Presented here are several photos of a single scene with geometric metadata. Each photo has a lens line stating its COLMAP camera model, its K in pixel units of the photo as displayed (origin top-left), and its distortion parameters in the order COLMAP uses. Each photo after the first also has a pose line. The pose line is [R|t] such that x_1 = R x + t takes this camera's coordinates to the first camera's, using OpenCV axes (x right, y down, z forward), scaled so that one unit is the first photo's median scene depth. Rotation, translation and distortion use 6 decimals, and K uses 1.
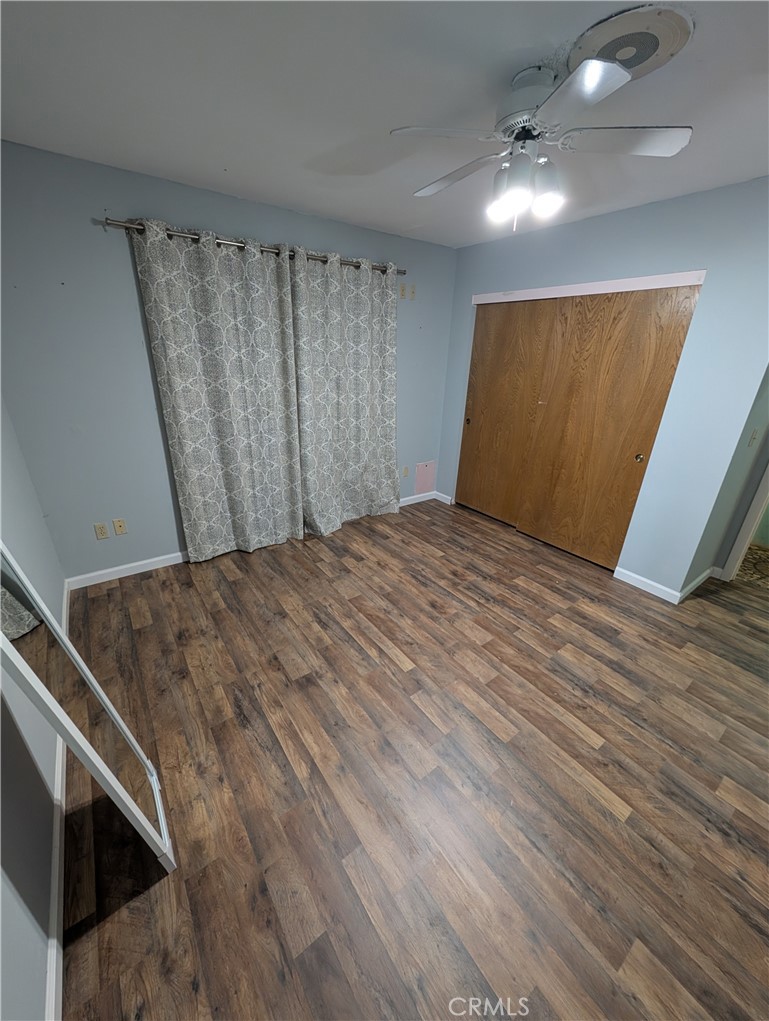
lens RADIAL K [[382.9, 0, 379.1], [0, 382.9, 512.4], [0, 0, 1]] dist [0.000814, 0.000021]
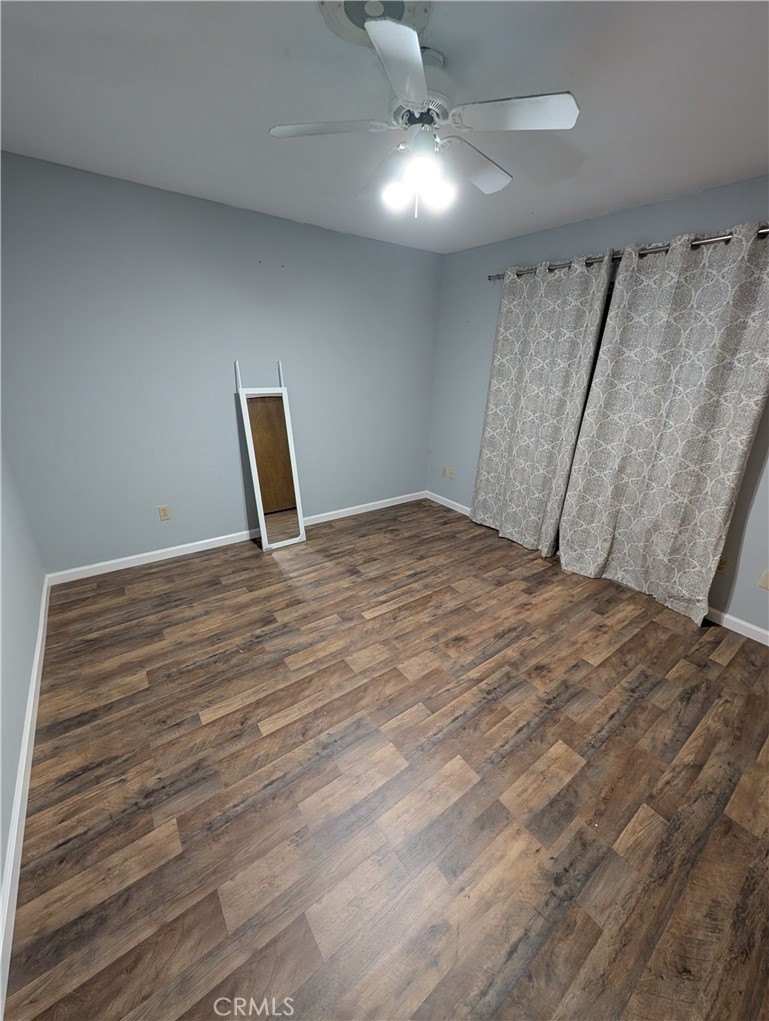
lens RADIAL K [[386.2, 0, 382.6], [0, 386.2, 510.4], [0, 0, 1]] dist [0.001375, 0.000076]
pose [[0.003232, 0.340234, -0.940335, 1.023044], [-0.420946, 0.853431, 0.307343, -0.240364], [0.907080, 0.394838, 0.145979, 0.709191]]
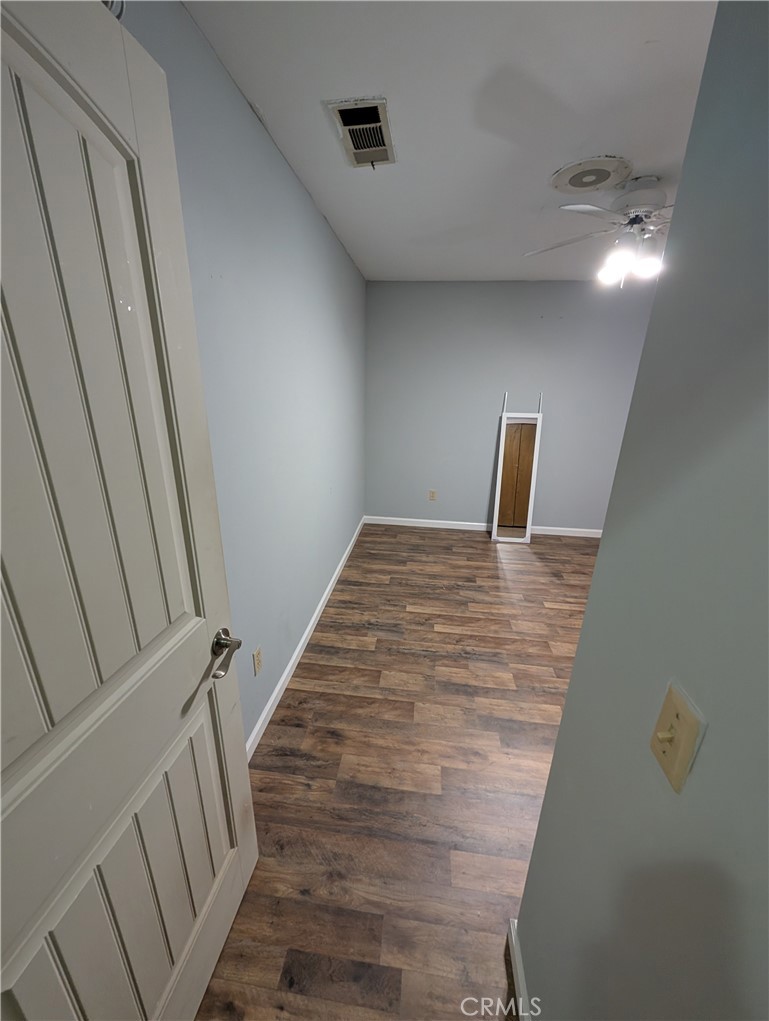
lens RADIAL K [[386.2, 0, 382.6], [0, 386.2, 510.4], [0, 0, 1]] dist [0.001375, 0.000076]
pose [[-0.678602, 0.192473, -0.708839, 1.318121], [-0.325658, 0.786175, 0.525239, -0.374387], [0.658366, 0.587267, -0.470820, 1.013169]]
